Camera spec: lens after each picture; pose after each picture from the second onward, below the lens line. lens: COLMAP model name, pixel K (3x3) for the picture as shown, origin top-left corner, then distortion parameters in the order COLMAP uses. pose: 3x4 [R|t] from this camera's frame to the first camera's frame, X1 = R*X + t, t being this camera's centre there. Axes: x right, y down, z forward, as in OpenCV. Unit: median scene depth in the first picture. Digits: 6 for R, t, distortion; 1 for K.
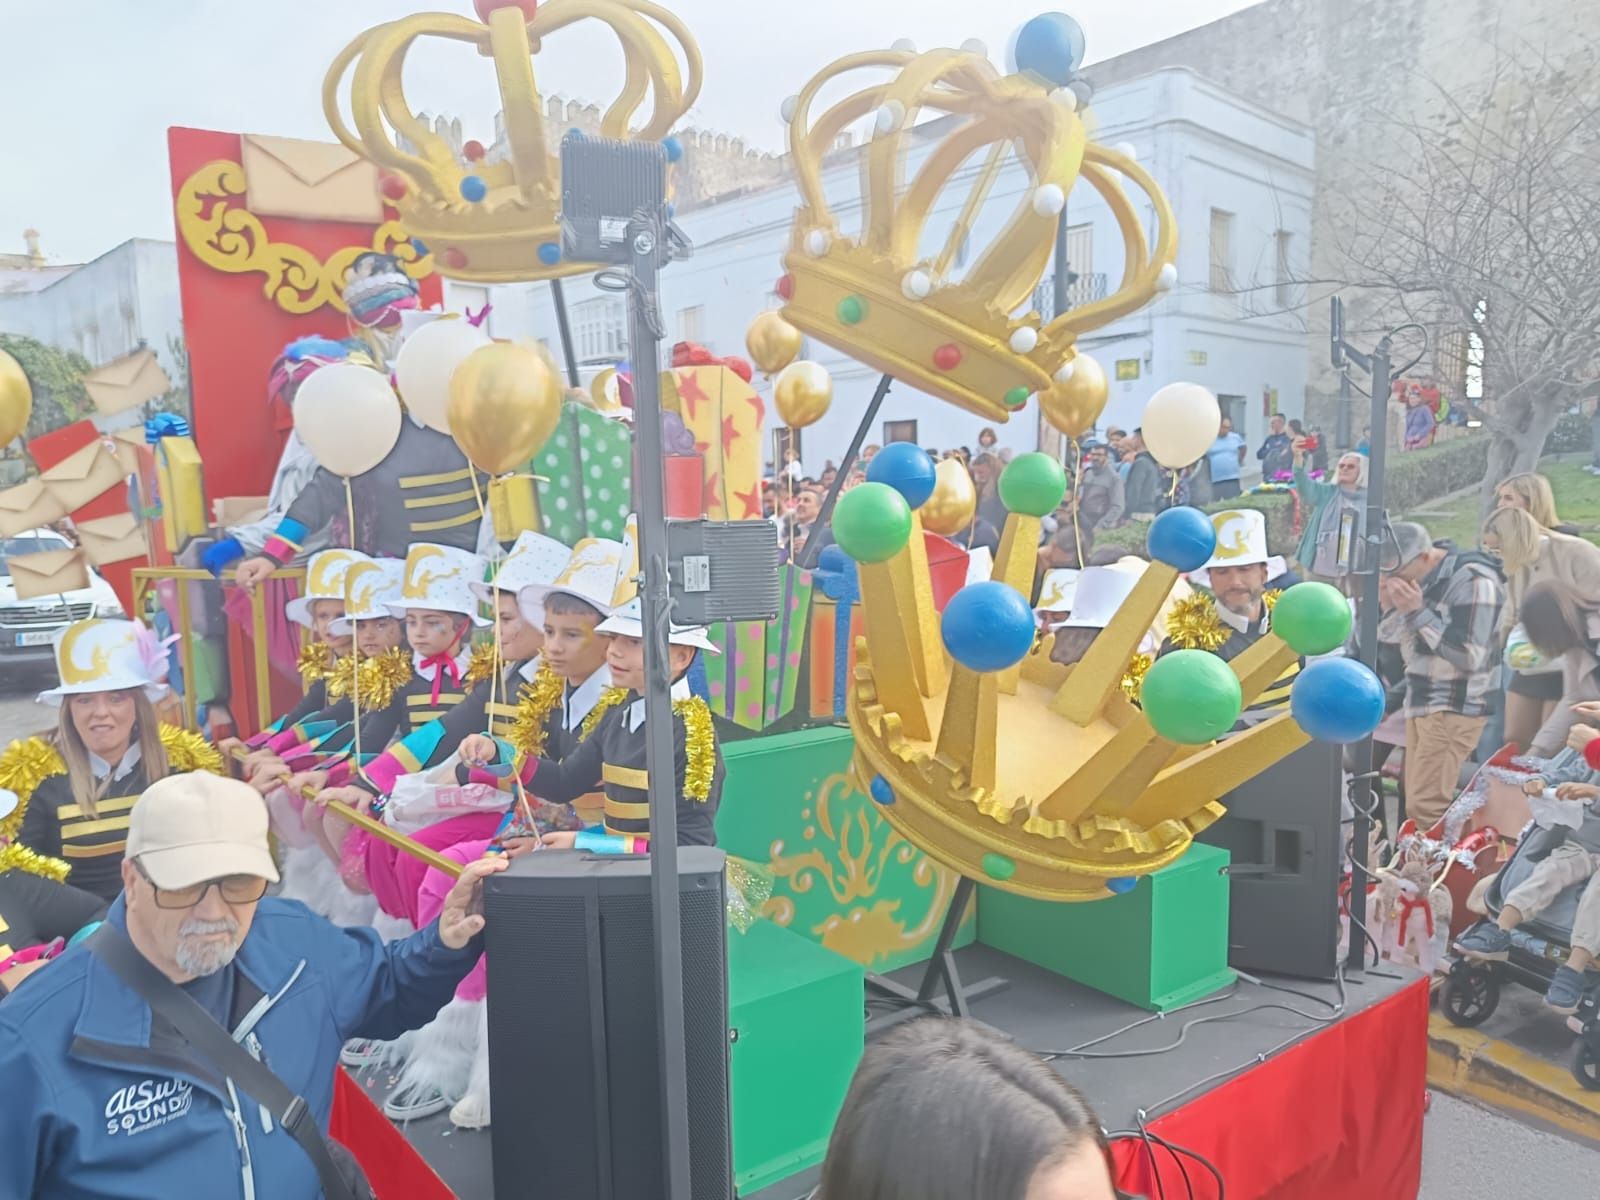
lens RADIAL K [[1115.5, 0, 824.9], [0, 1115.5, 596.0], [0, 0, 1]] dist [-0.007994, -0.058110]
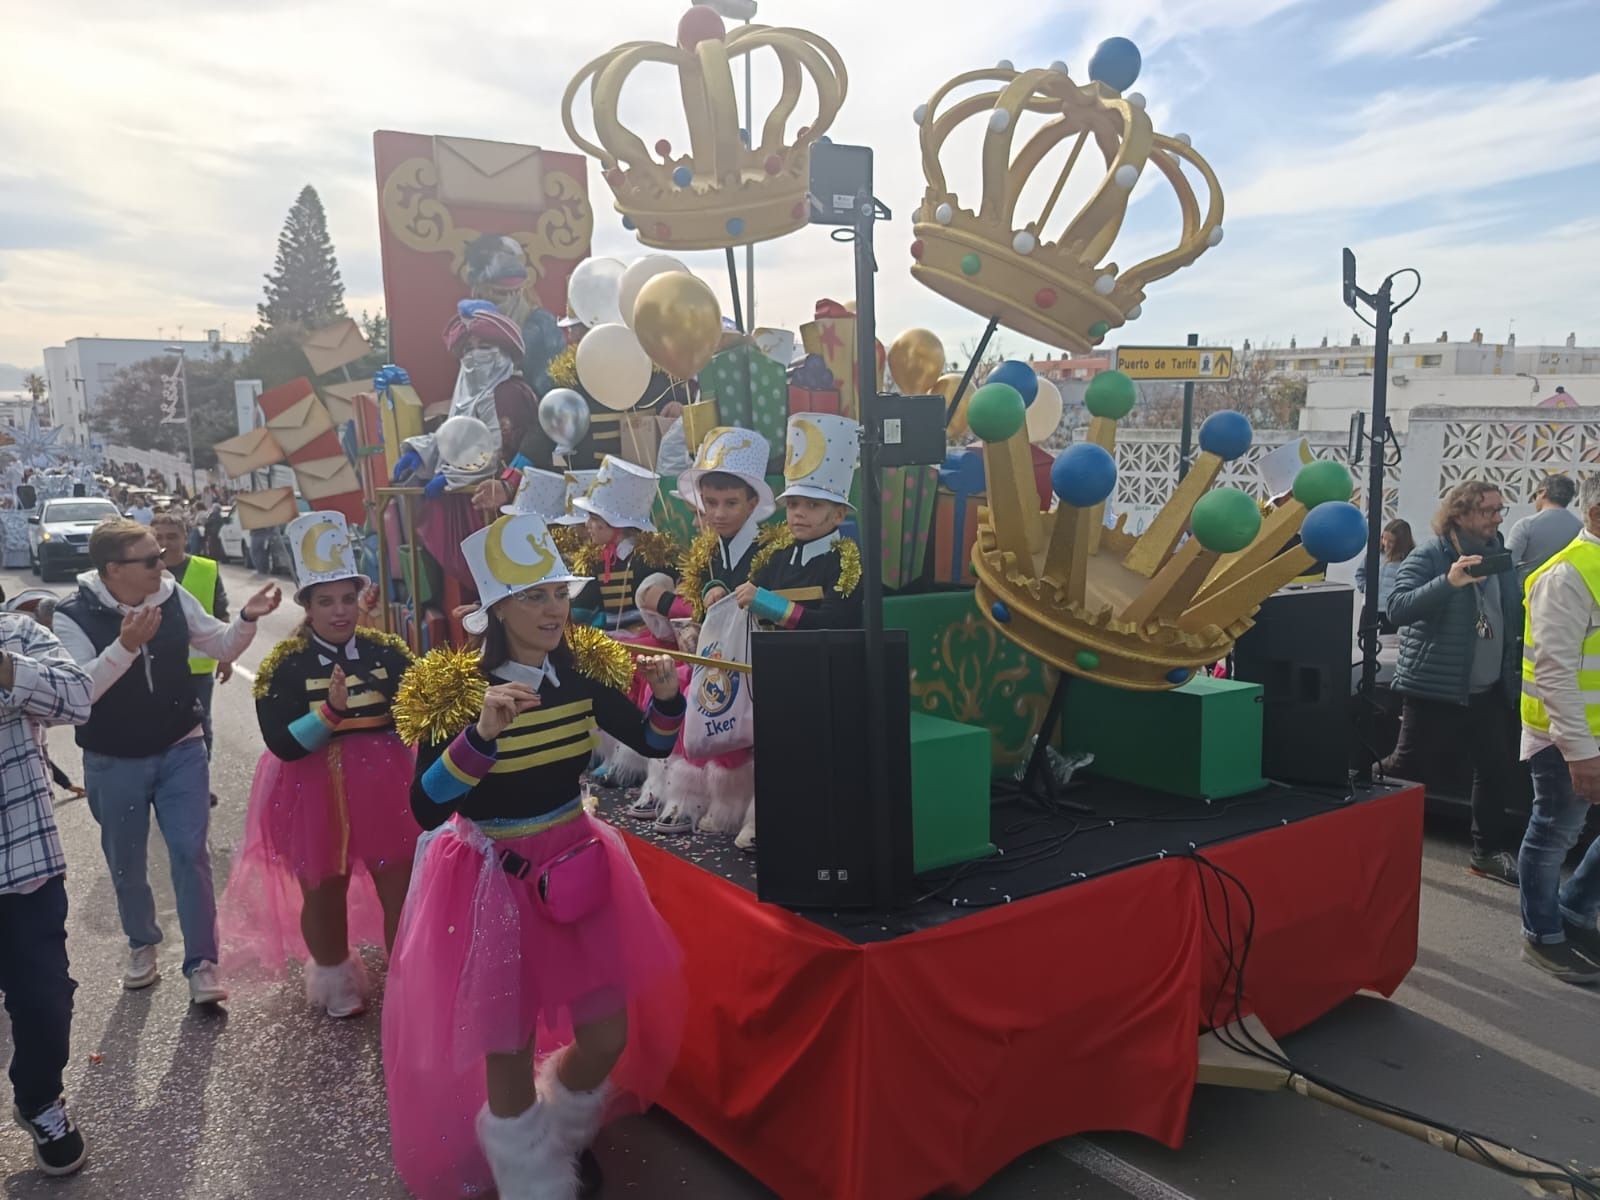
lens RADIAL K [[1160.0, 0, 801.7], [0, 1160.0, 628.1], [0, 0, 1]] dist [0.012193, -0.076983]
pose [[0.998568, -0.001484, -0.053474, -0.097436], [0.002617, 0.999773, 0.021132, 0.134859], [0.053431, -0.021242, 0.998346, -0.369030]]
